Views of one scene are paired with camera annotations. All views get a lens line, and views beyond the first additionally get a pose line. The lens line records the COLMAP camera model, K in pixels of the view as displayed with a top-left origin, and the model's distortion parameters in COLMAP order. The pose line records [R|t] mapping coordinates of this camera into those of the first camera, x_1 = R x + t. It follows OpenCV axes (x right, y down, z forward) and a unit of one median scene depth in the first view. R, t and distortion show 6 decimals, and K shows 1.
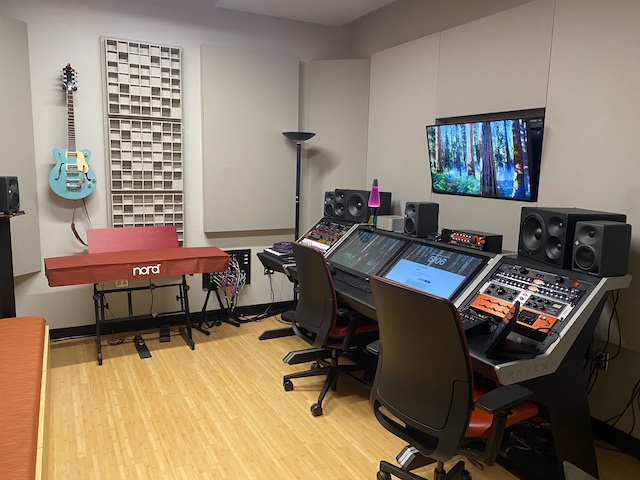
lens RADIAL K [[498.0, 0, 322.9], [0, 498.0, 241.1], [0, 0, 1]] dist [-0.010776, -0.014022]
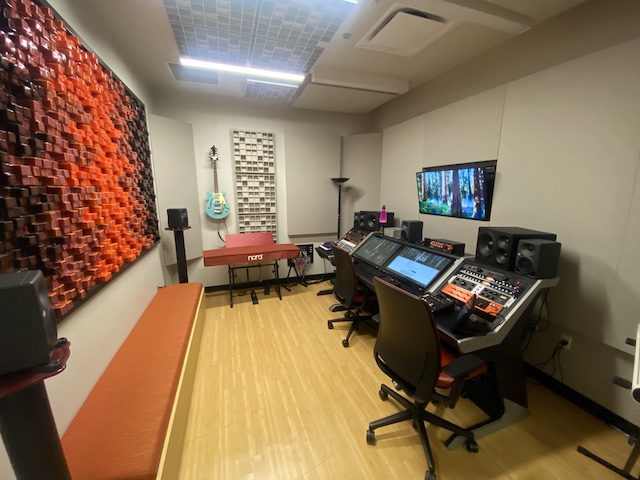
lens RADIAL K [[263.2, 0, 315.3], [0, 263.2, 242.5], [0, 0, 1]] dist [0.001516, -0.011494]
pose [[0.985660, 0.008281, -0.168539, 0.030564], [-0.000886, 0.999035, 0.043903, -0.042961], [0.168740, -0.043124, 0.984717, 0.087894]]
